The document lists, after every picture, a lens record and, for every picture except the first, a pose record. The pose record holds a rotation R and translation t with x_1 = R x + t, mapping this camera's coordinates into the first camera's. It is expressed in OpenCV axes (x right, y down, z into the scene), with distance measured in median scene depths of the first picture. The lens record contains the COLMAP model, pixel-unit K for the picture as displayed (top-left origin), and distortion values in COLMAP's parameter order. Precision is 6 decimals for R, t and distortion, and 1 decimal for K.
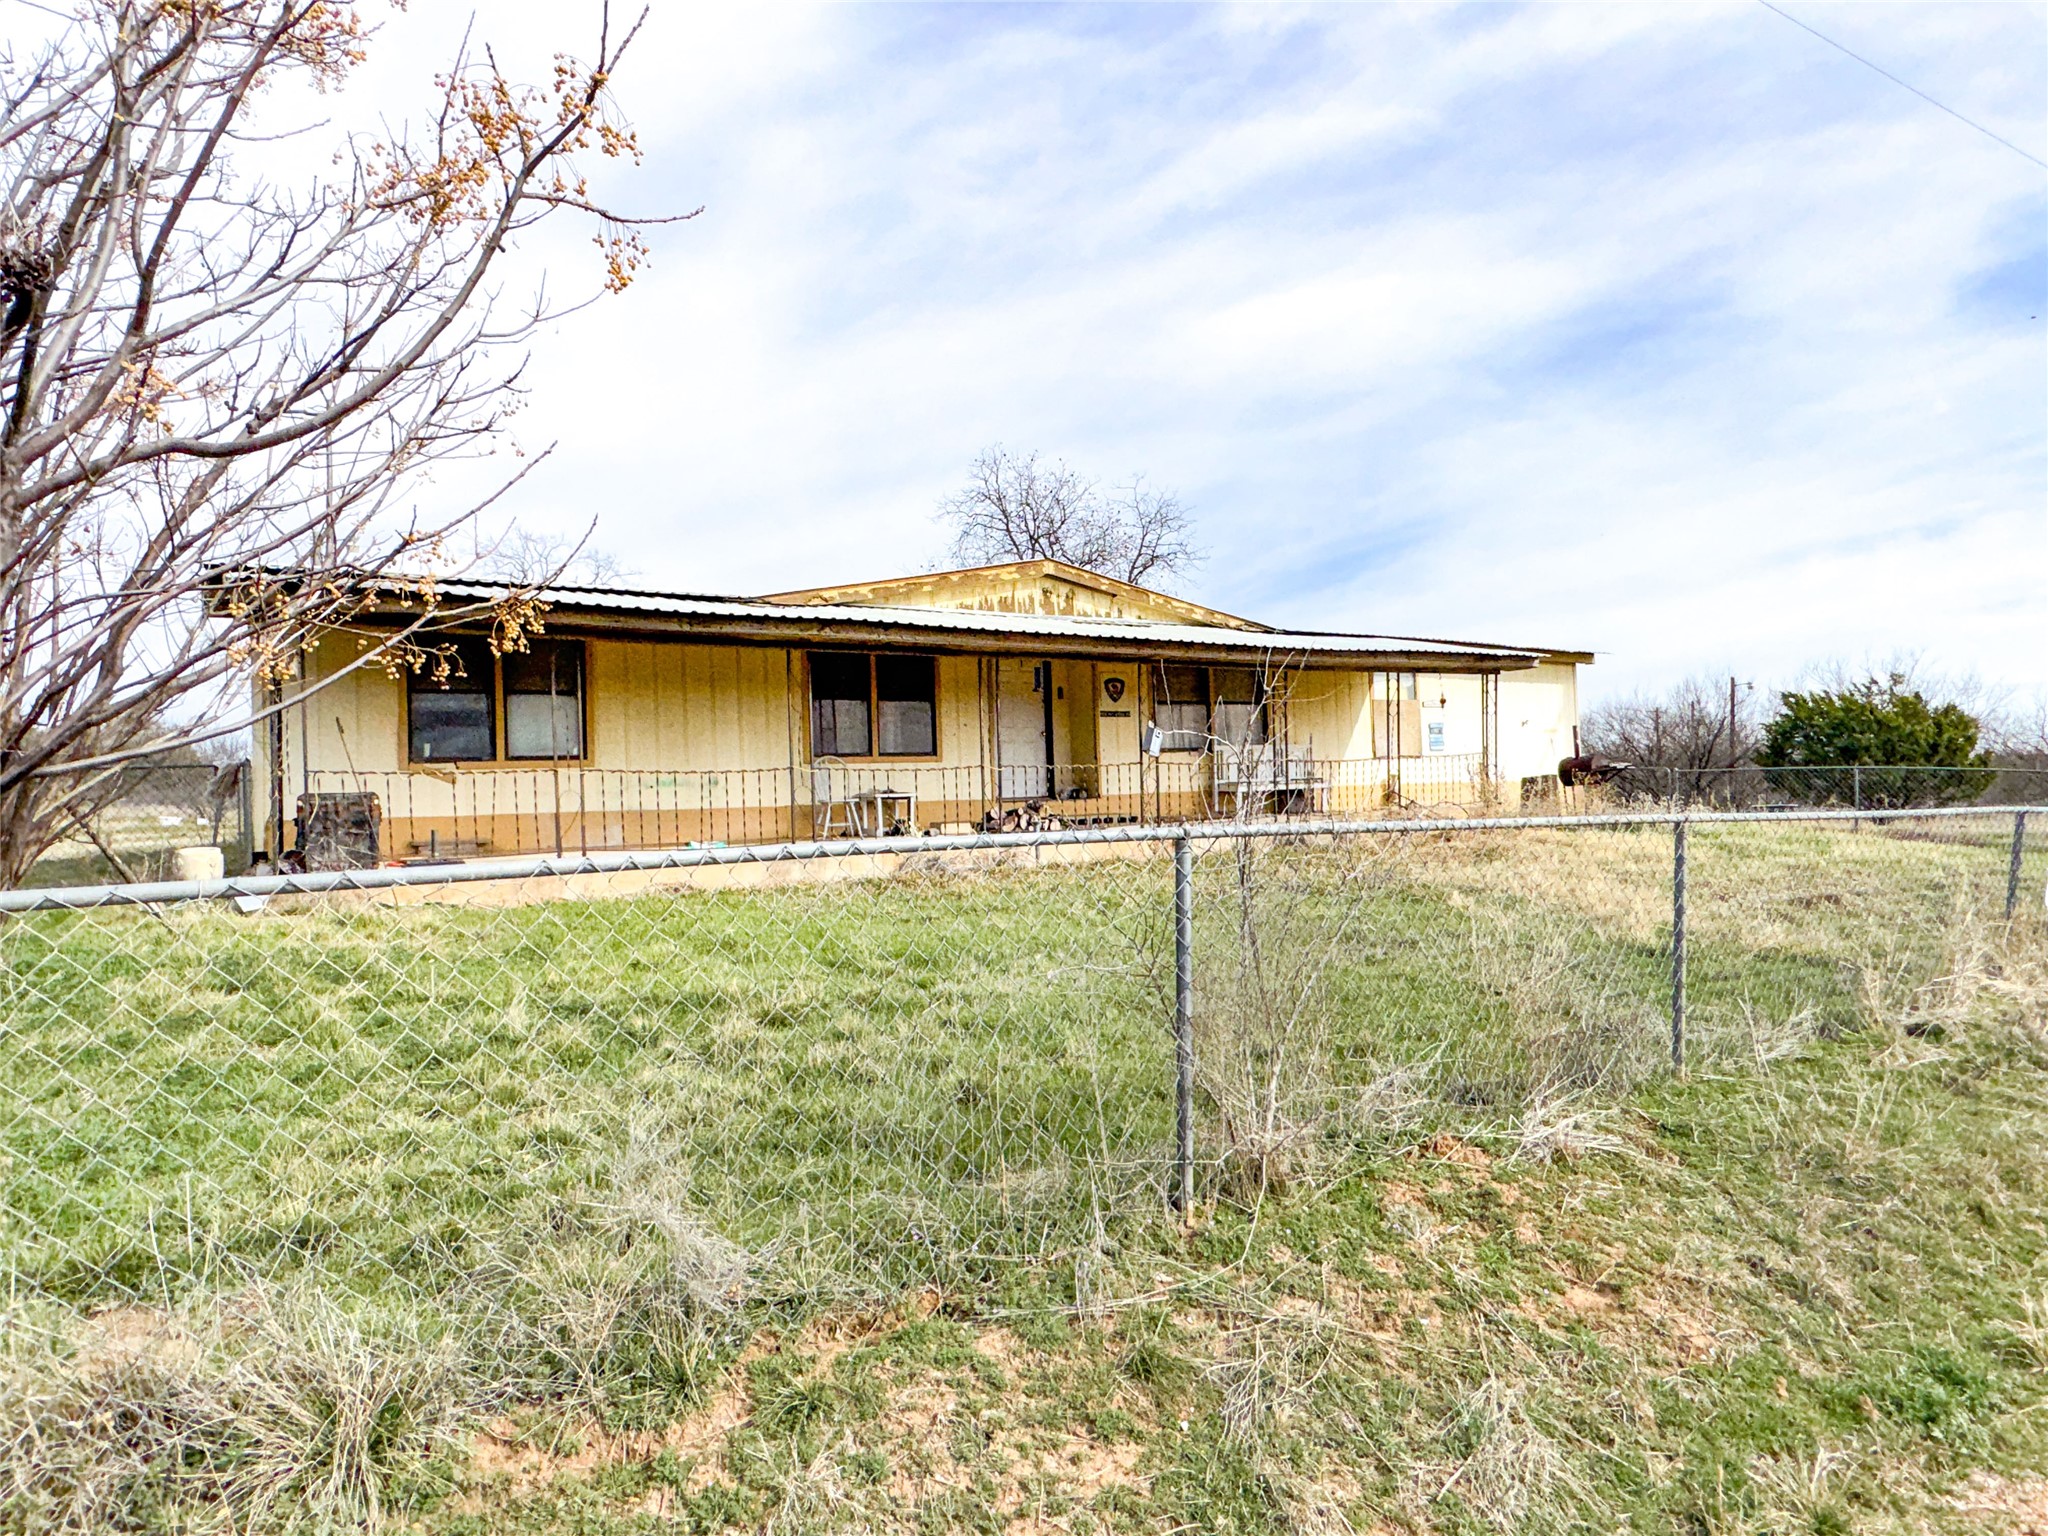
lens RADIAL K [[1112.8, 0, 986.8], [0, 1112.8, 743.2], [0, 0, 1]] dist [0.000657, -0.000303]
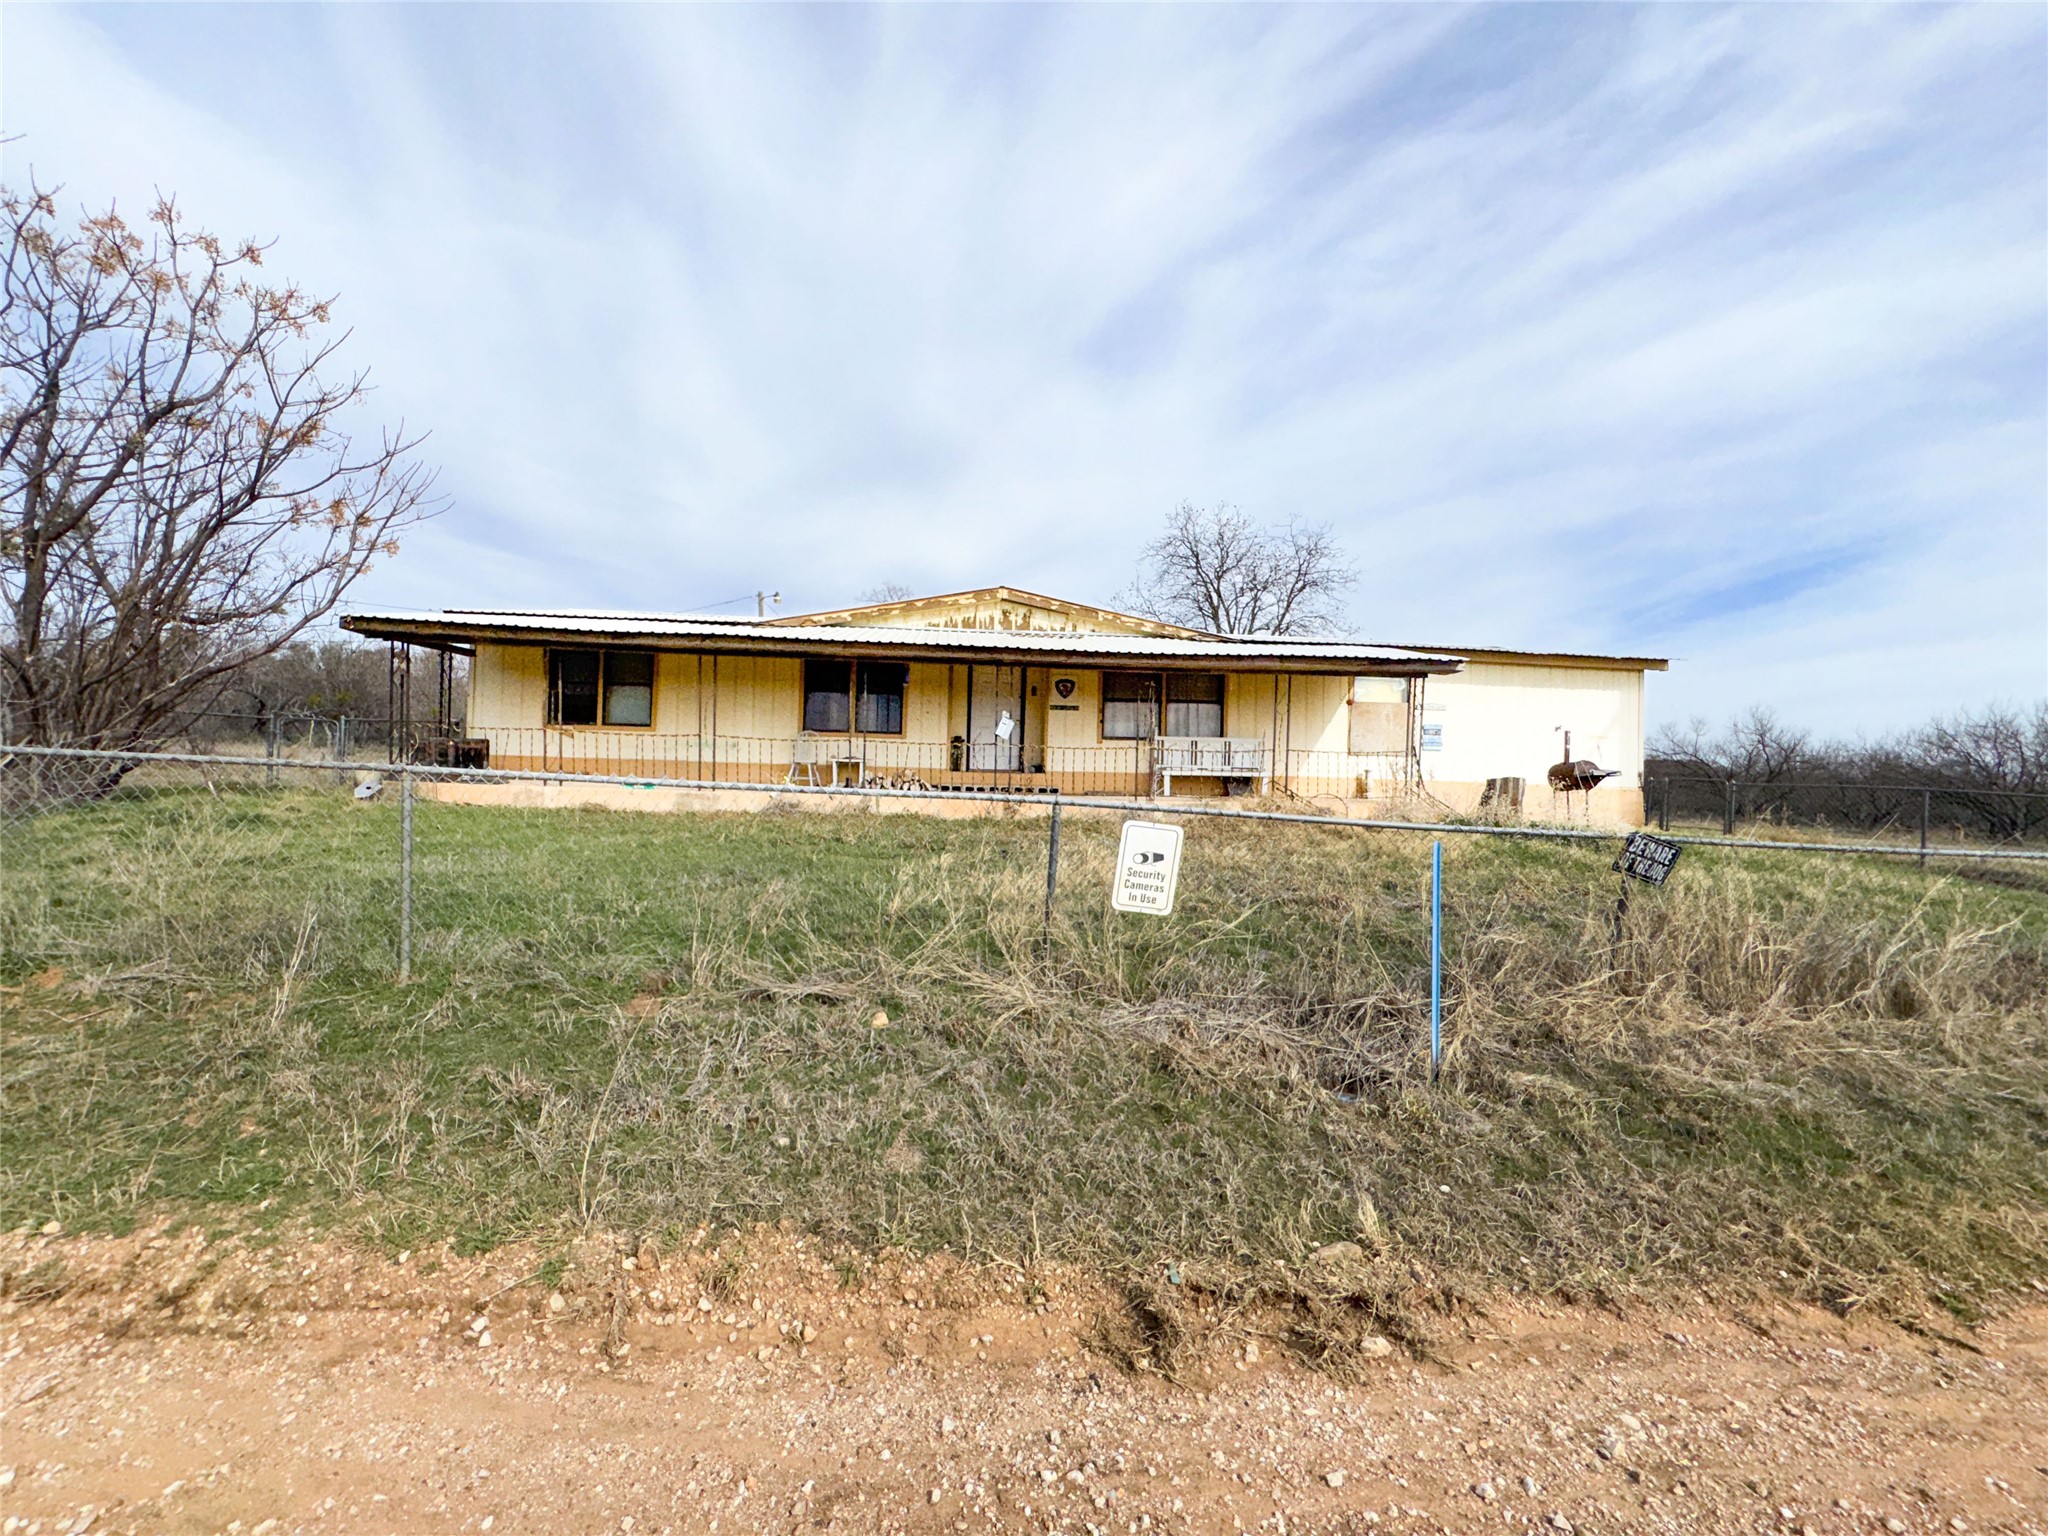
lens RADIAL K [[823.8, 0, 1022.6], [0, 823.8, 761.8], [0, 0, 1]] dist [0.000206, 0.000207]
pose [[0.901761, 0.046496, -0.429727, 0.475156], [-0.033624, 0.998731, 0.037503, 0.001827], [0.430925, -0.019369, 0.902180, 0.128683]]
